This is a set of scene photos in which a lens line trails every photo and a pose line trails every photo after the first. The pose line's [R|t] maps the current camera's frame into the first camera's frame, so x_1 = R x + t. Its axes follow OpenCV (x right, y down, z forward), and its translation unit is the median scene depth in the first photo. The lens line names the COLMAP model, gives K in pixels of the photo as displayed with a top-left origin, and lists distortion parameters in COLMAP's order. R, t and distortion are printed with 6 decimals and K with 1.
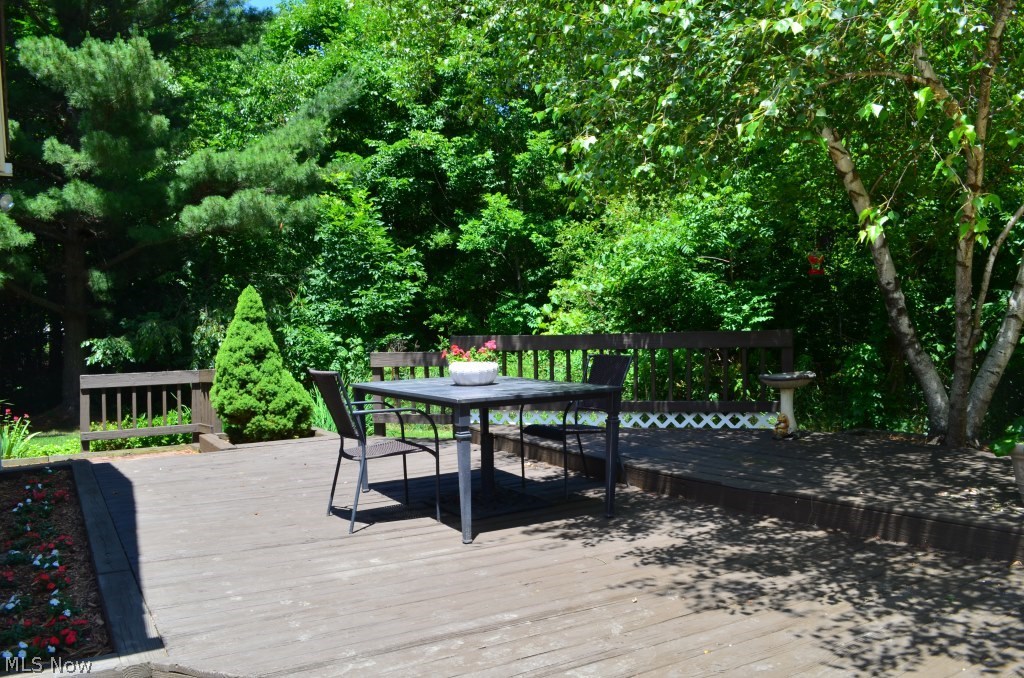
lens RADIAL K [[797.5, 0, 512.0], [0, 797.5, 339.0], [0, 0, 1]] dist [-0.086613, -0.000558]
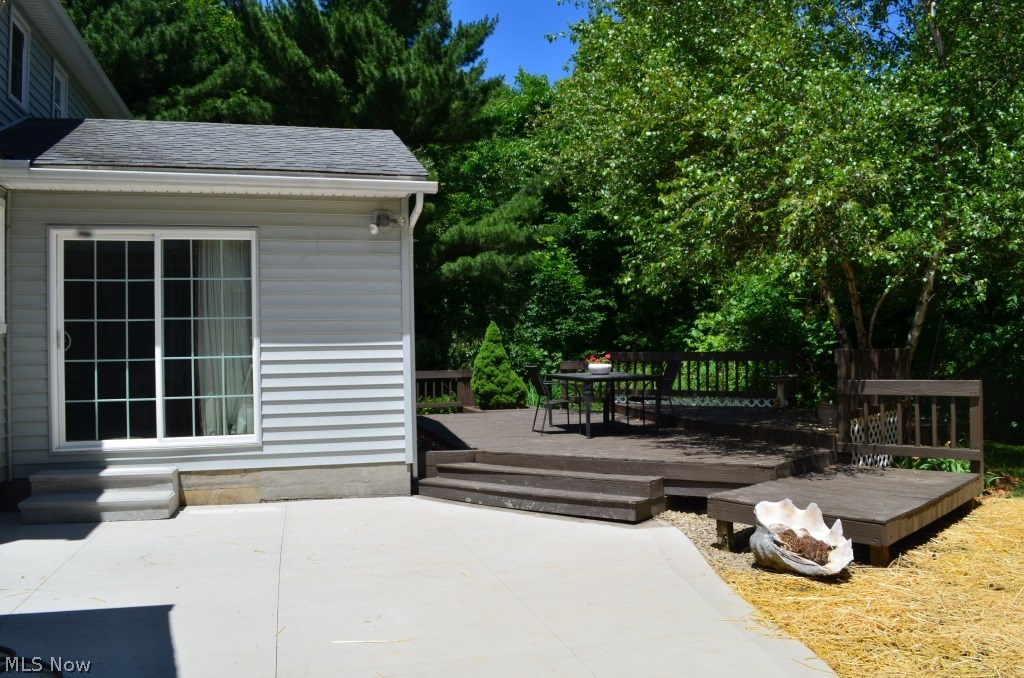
lens RADIAL K [[797.5, 0, 512.0], [0, 797.5, 339.0], [0, 0, 1]] dist [-0.086613, -0.000558]
pose [[0.963857, 0.008892, -0.266270, 0.107705], [-0.014323, 0.999727, -0.018461, 0.001725], [0.266033, 0.021608, 0.963722, -0.414972]]
